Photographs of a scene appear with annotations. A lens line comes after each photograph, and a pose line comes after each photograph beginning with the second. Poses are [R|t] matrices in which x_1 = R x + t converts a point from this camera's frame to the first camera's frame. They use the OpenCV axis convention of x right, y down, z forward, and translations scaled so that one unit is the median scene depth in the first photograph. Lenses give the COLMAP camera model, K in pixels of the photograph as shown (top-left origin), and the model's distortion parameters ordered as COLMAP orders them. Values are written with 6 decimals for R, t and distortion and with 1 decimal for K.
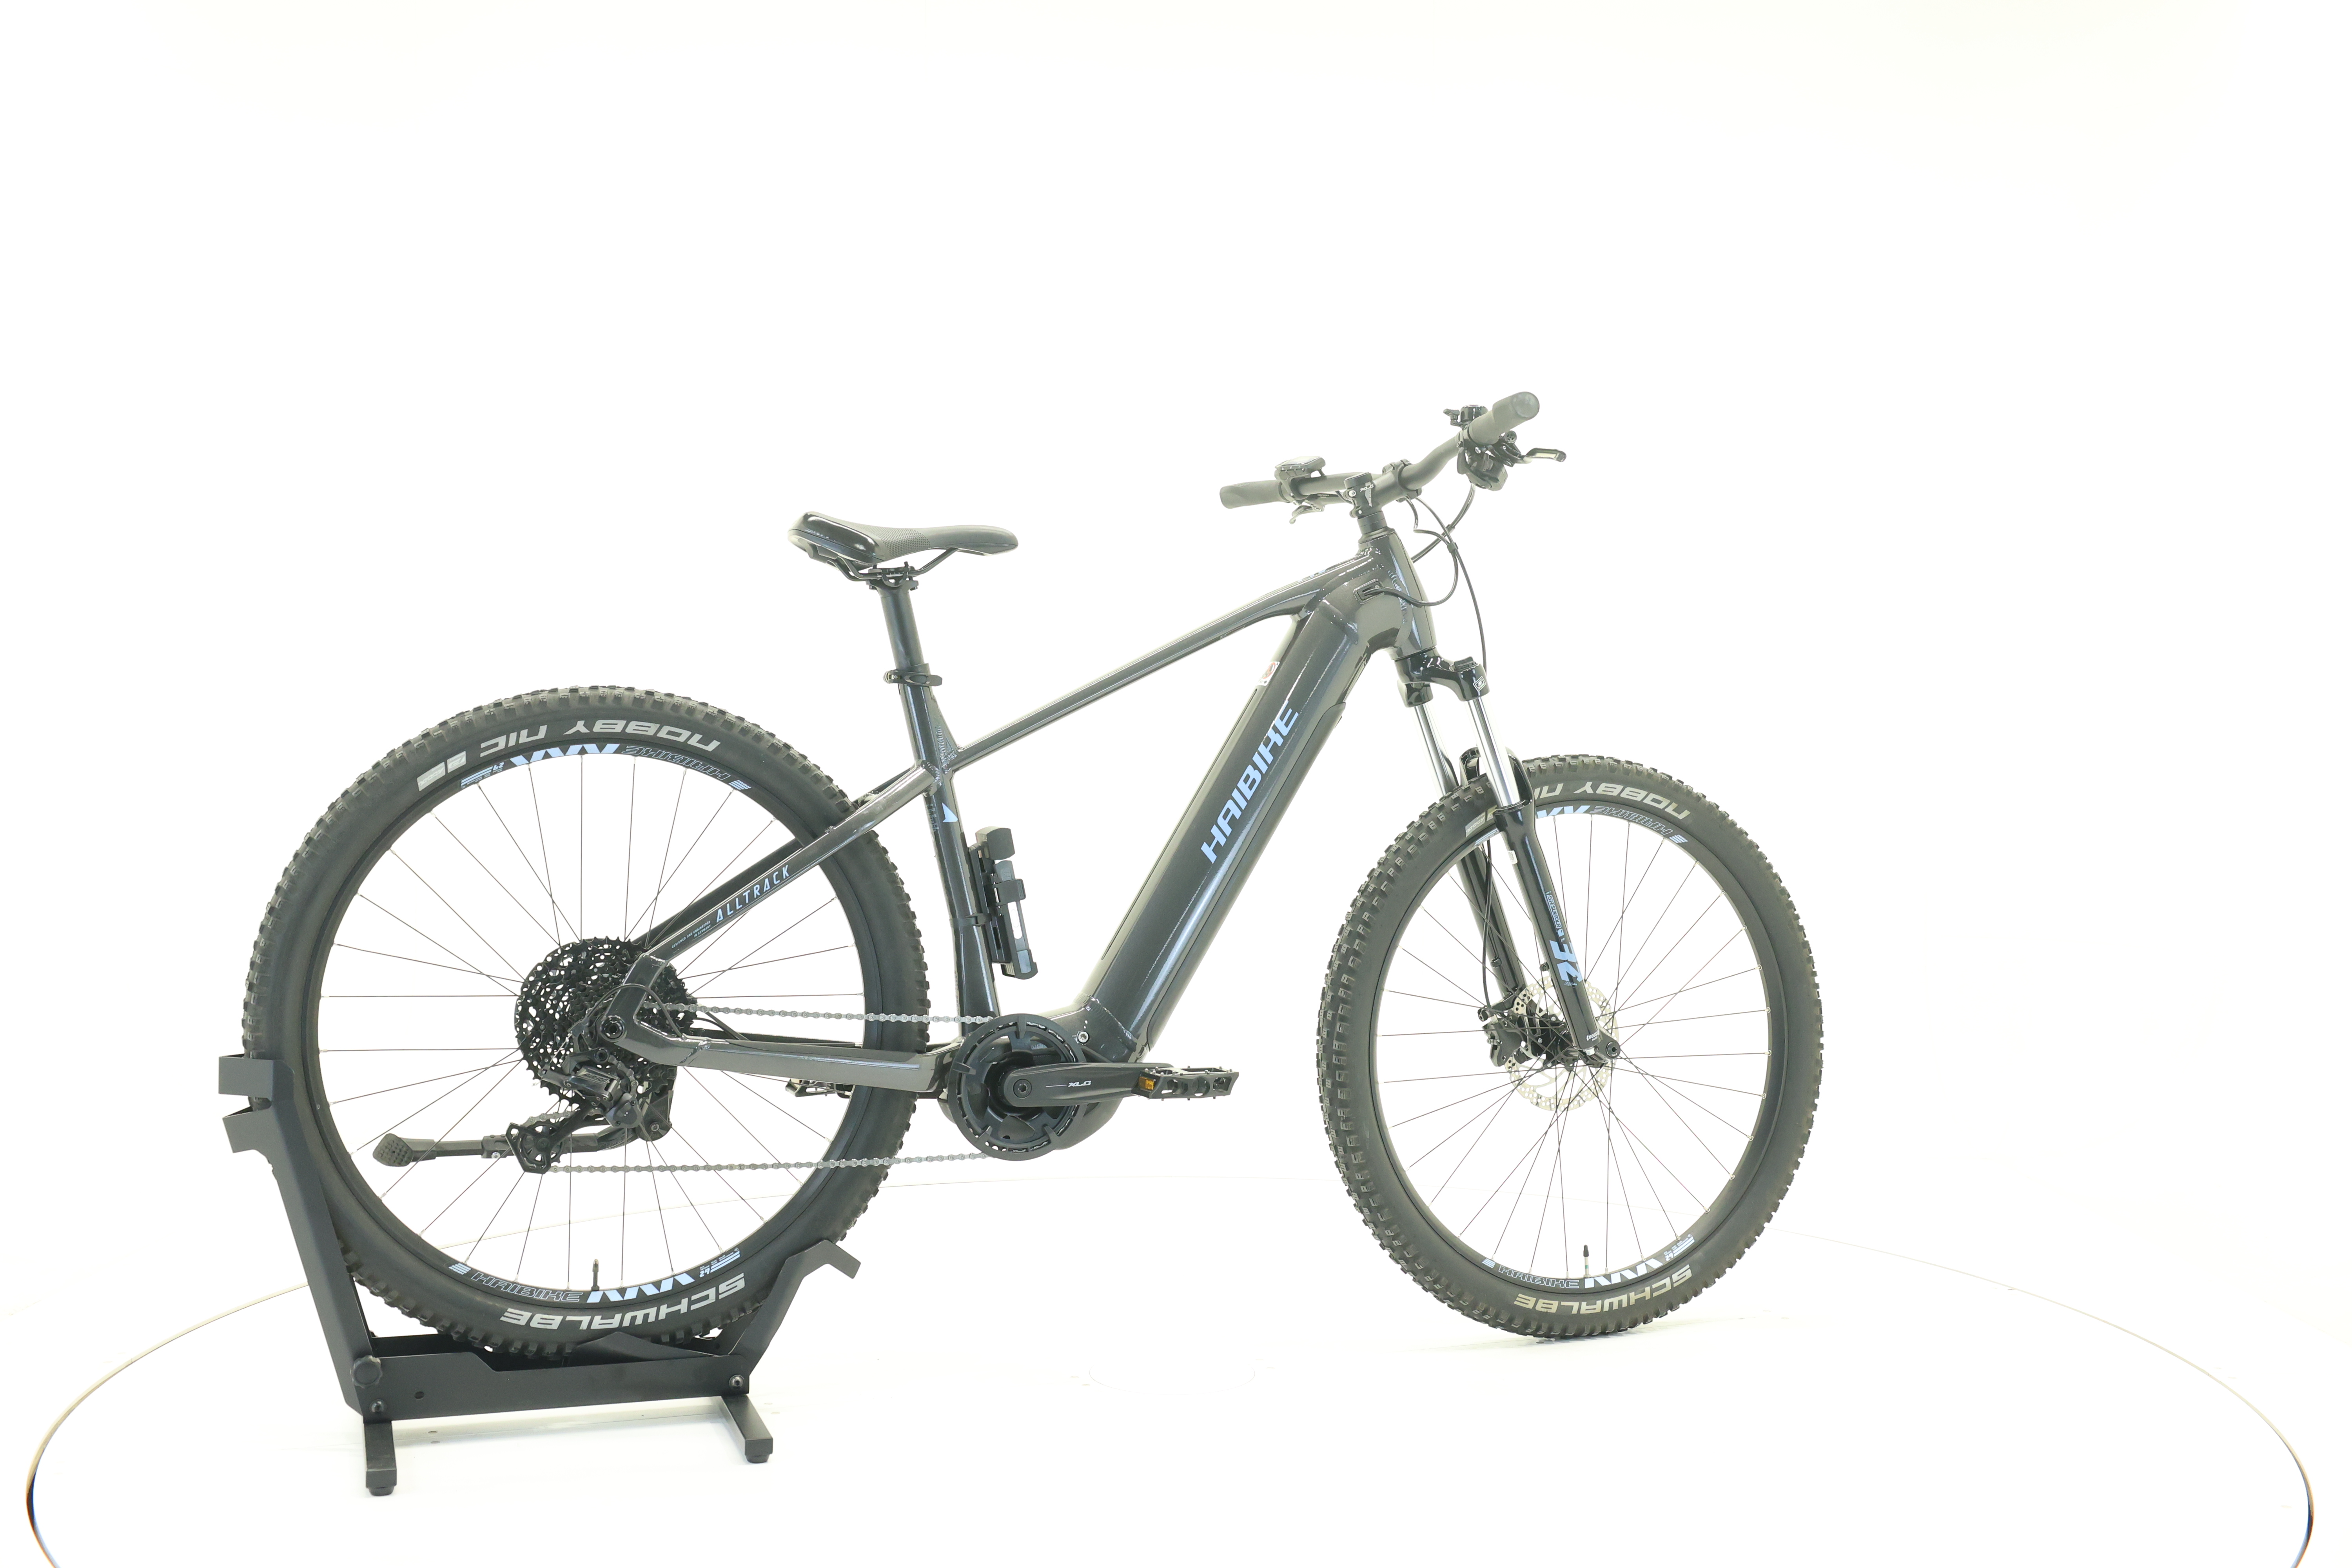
lens RADIAL K [[2461.4, 0, 1172.9], [0, 2461.4, 787.9], [0, 0, 1]] dist [-0.005277, 0.000000]
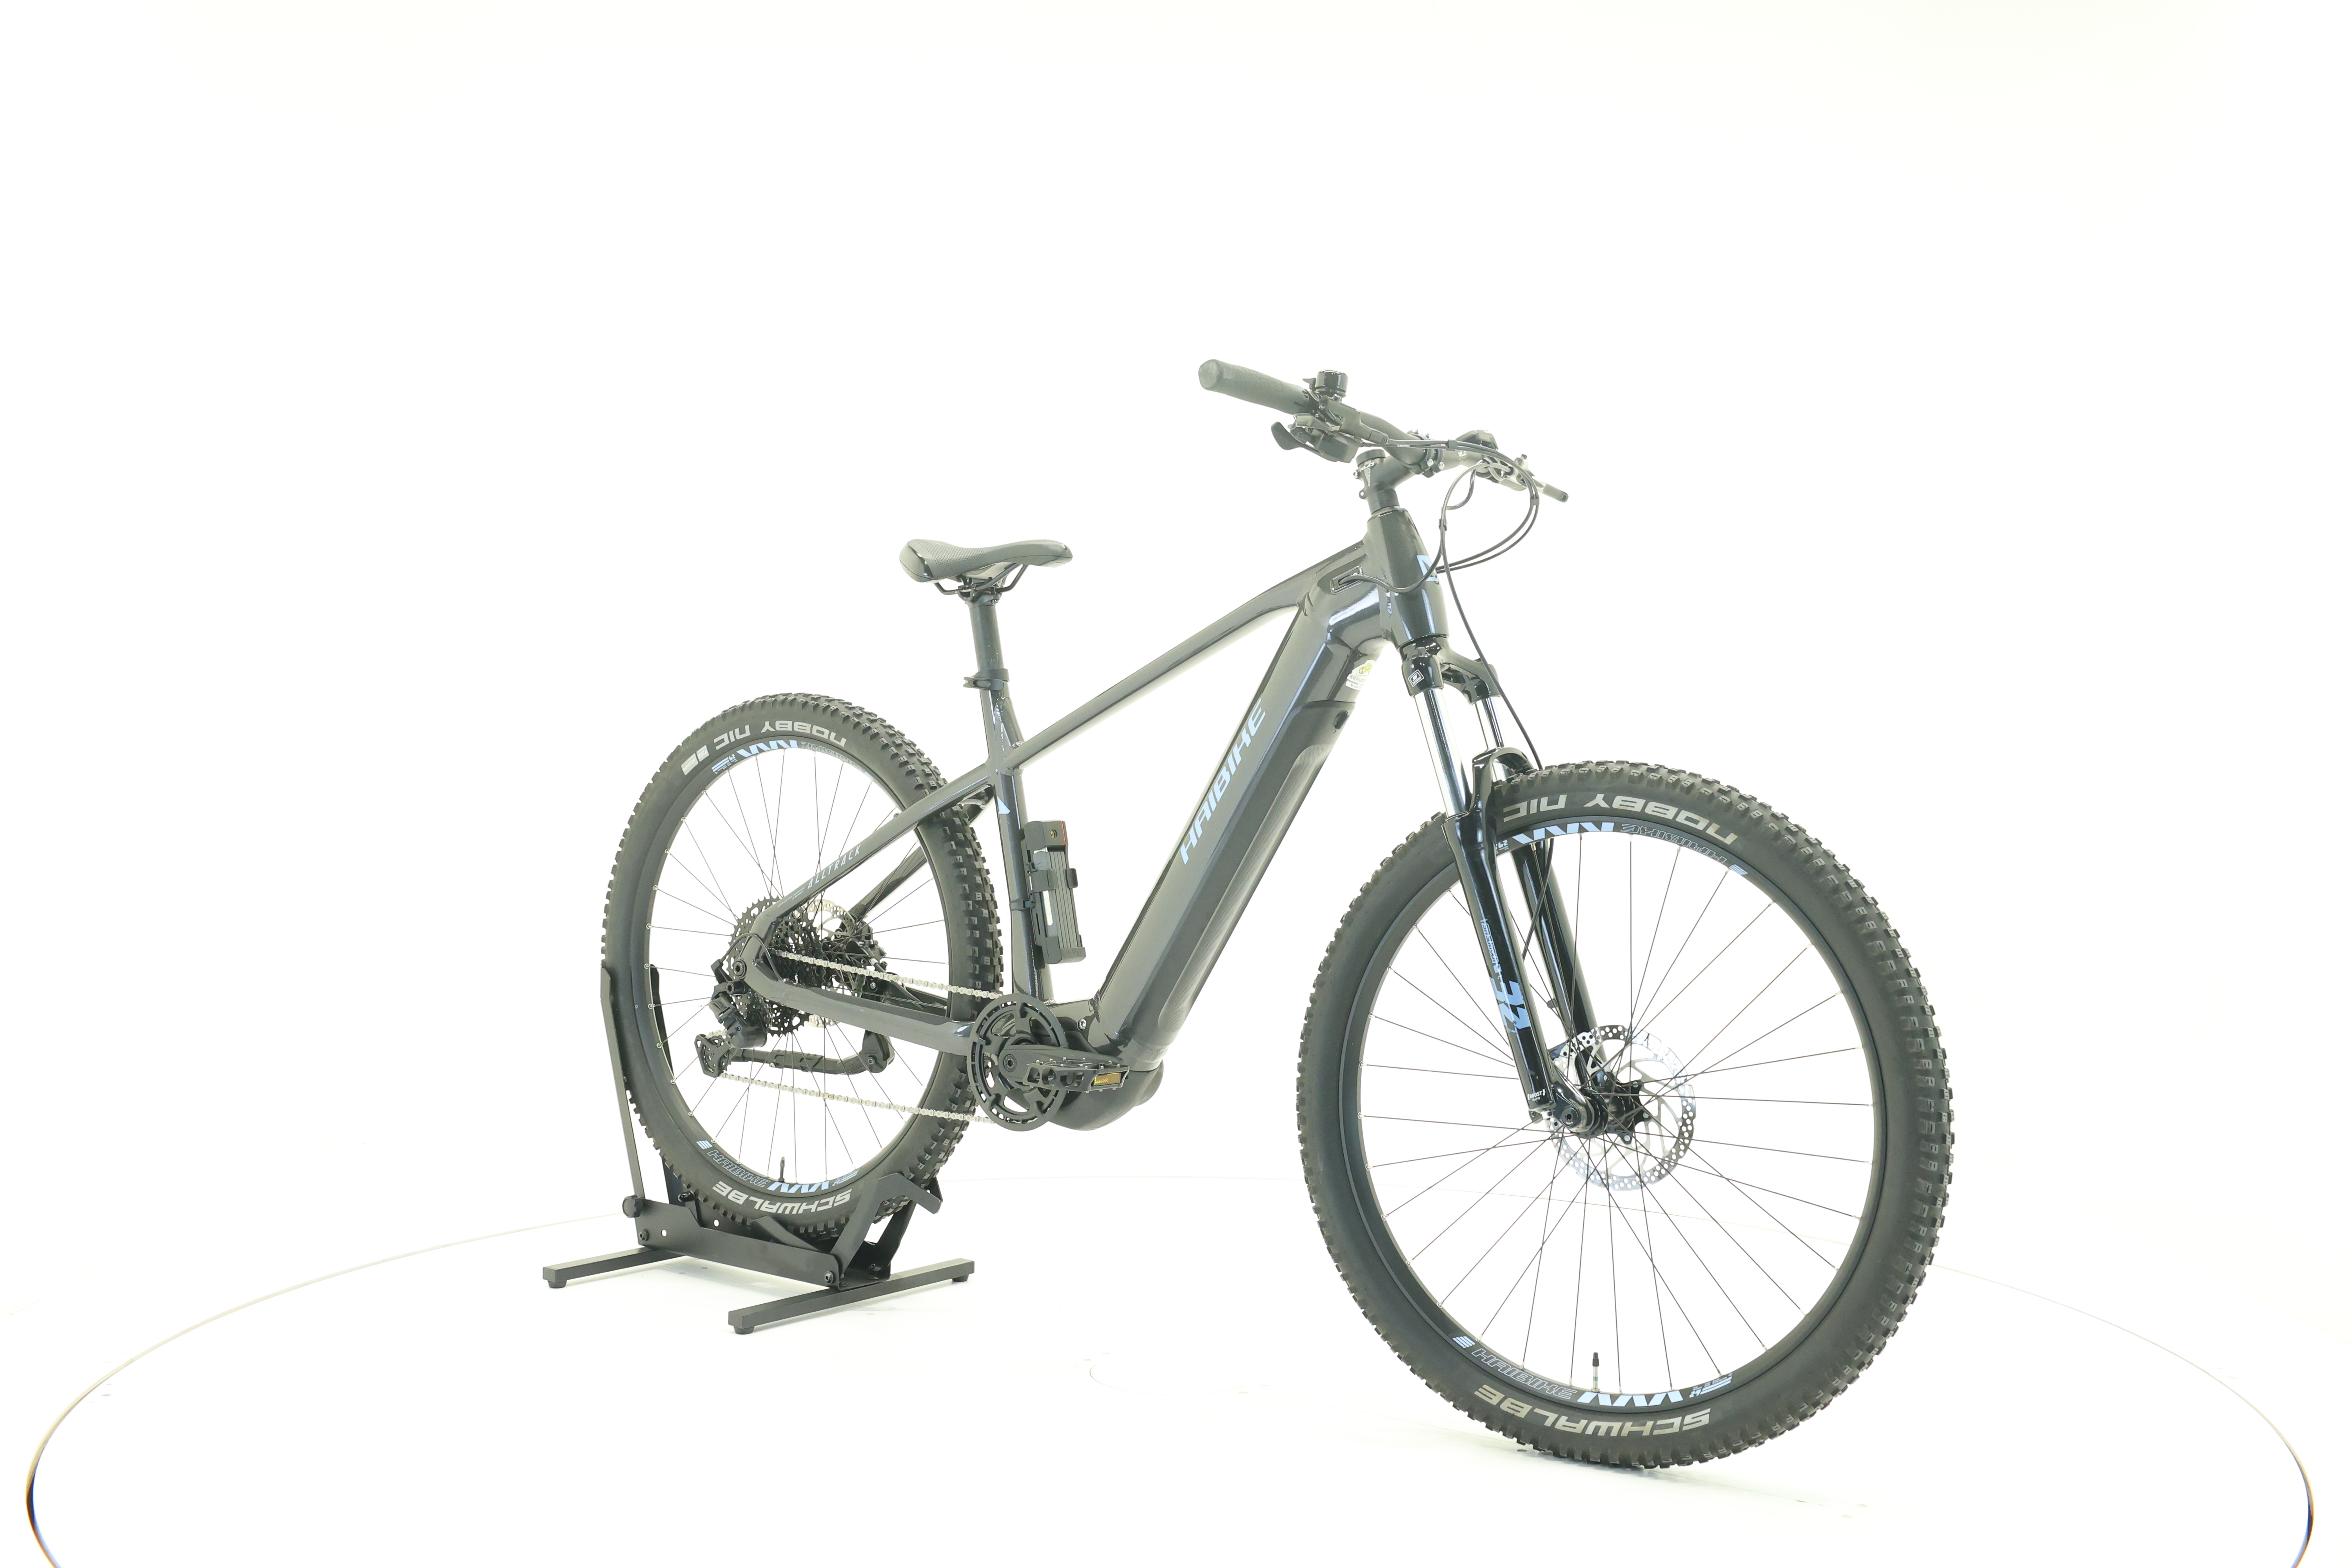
lens RADIAL K [[2461.4, 0, 1177.9], [0, 2461.4, 787.4], [0, 0, 1]] dist [-0.005277, 0.000000]
pose [[0.534447, 0.019151, -0.844985, 0.873065], [-0.025636, 0.999651, 0.006441, -0.006812], [0.844813, 0.018220, 0.534751, 0.481134]]
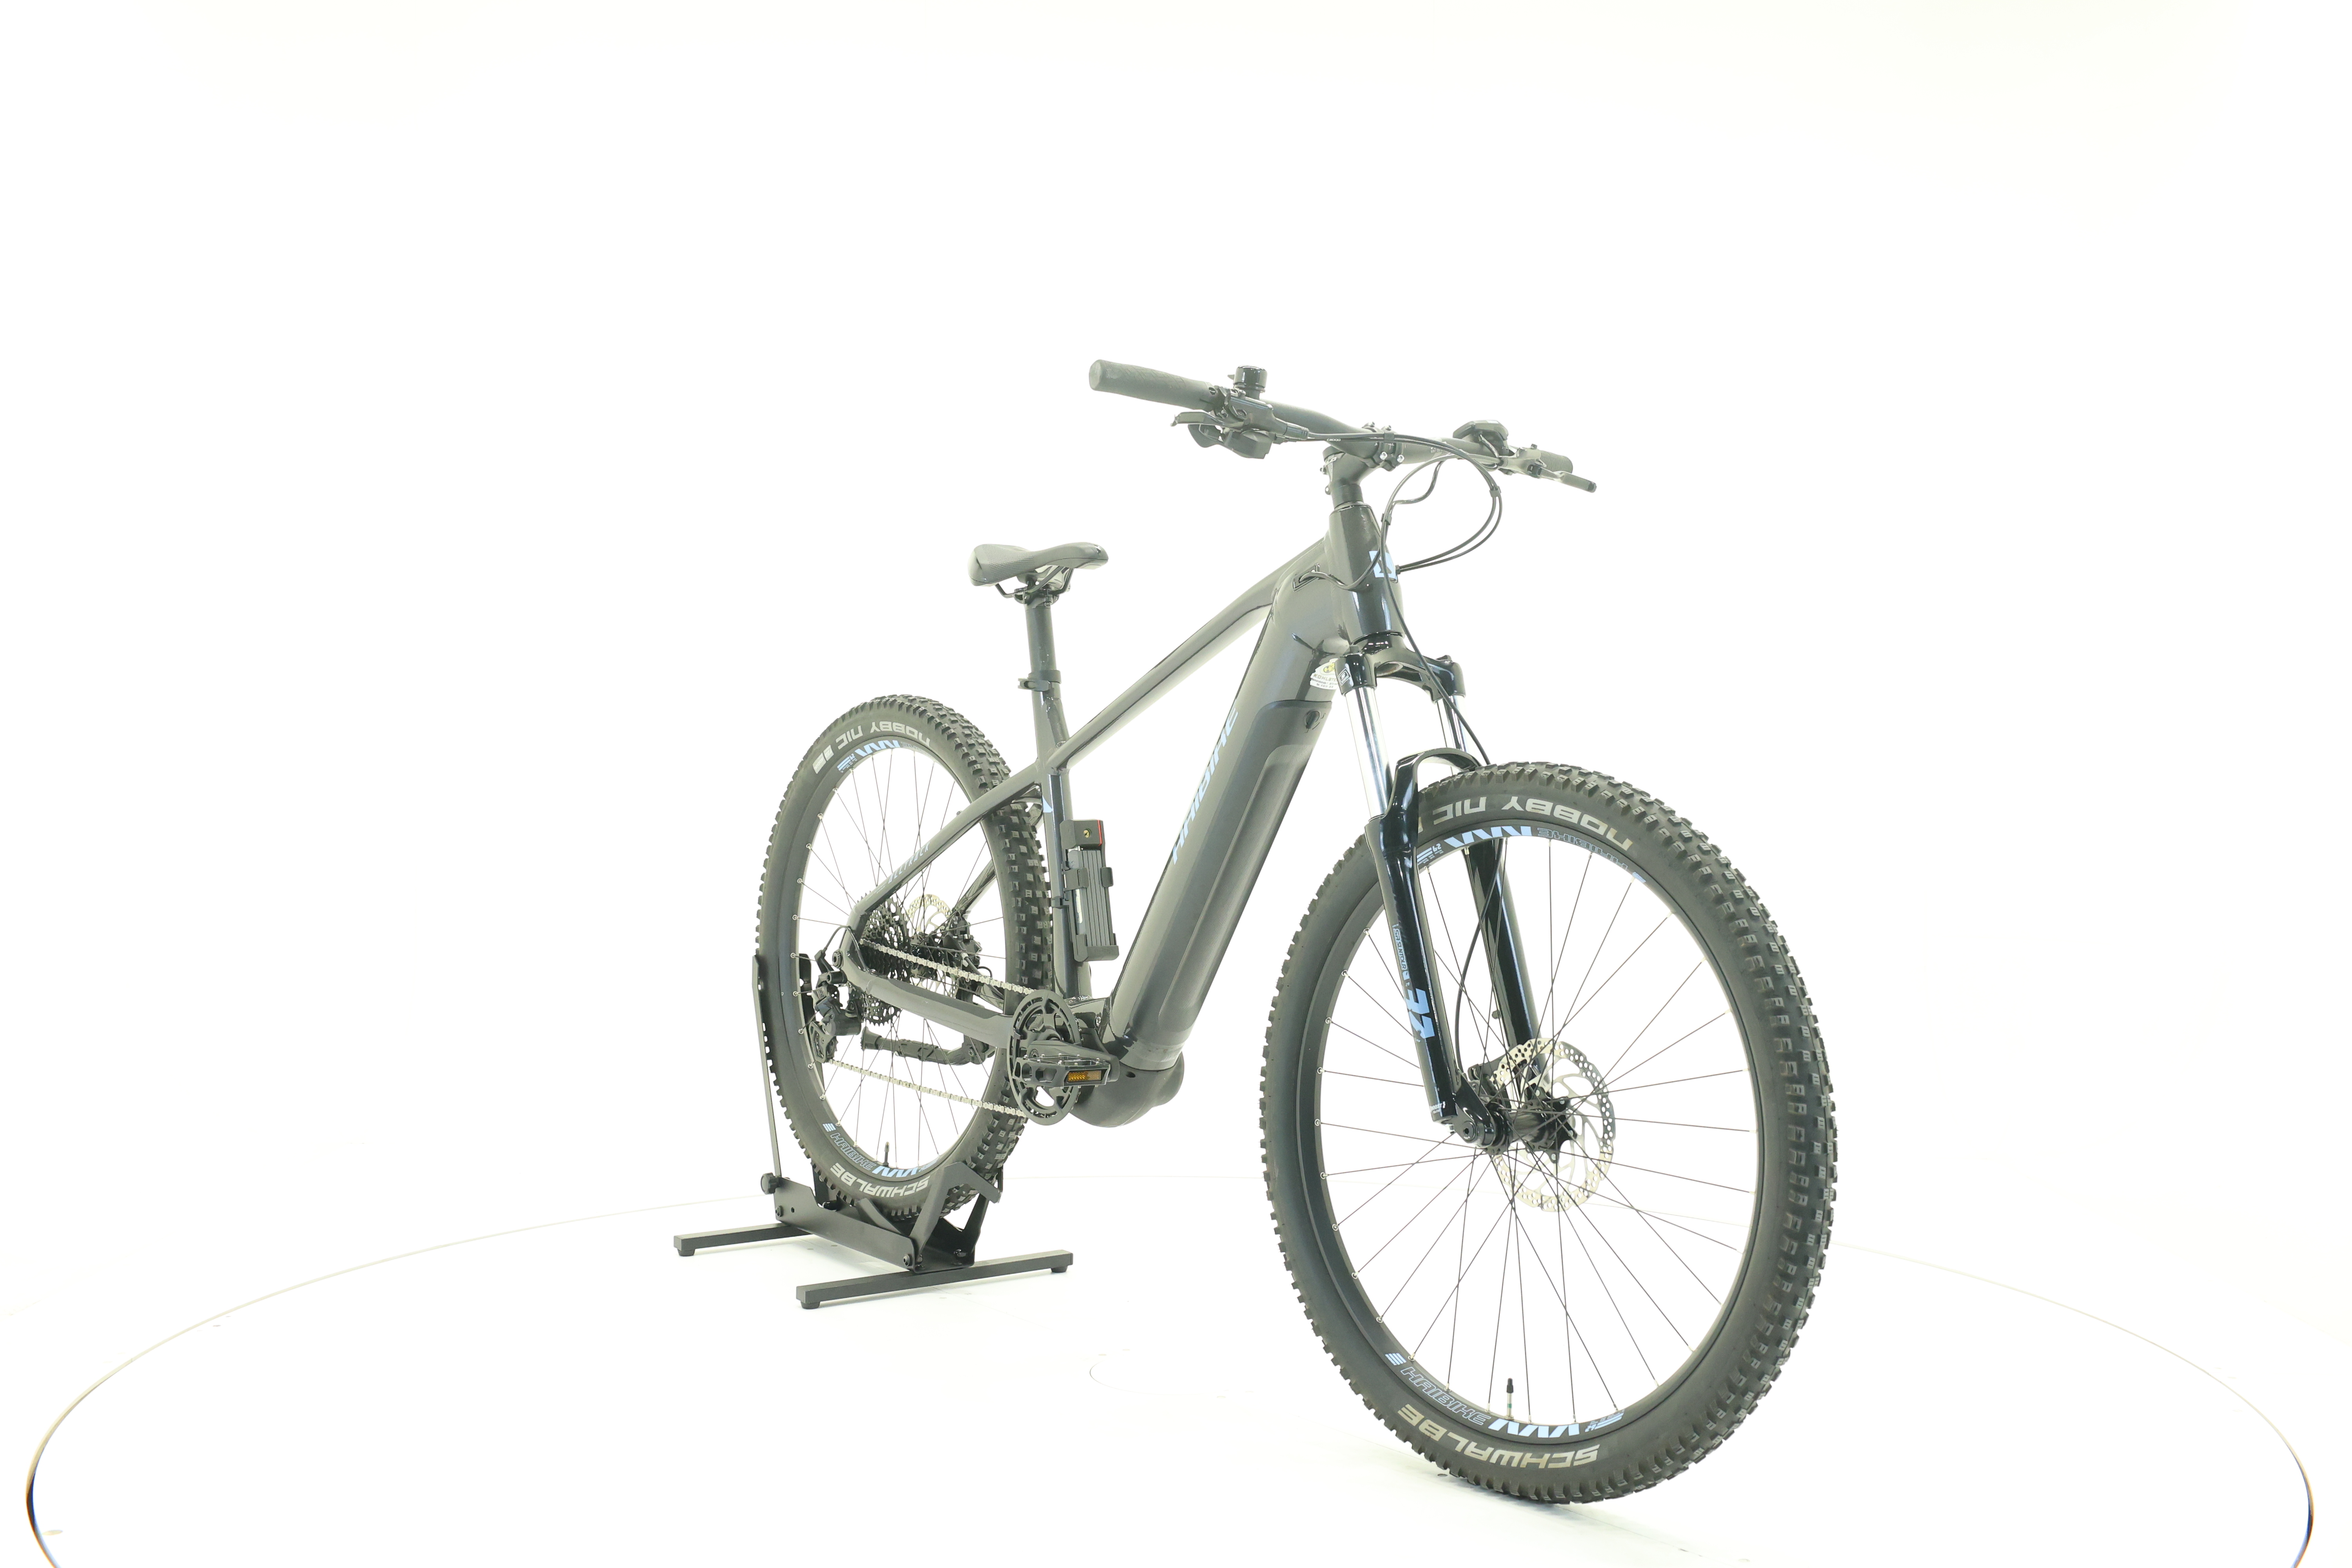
lens RADIAL K [[2461.4, 0, 1177.6], [0, 2461.4, 784.0], [0, 0, 1]] dist [-0.005277, 0.000000]
pose [[0.294429, 0.019391, -0.955476, 0.986987], [-0.029688, 0.999497, 0.011136, -0.013096], [0.955212, 0.025087, 0.294857, 0.728459]]
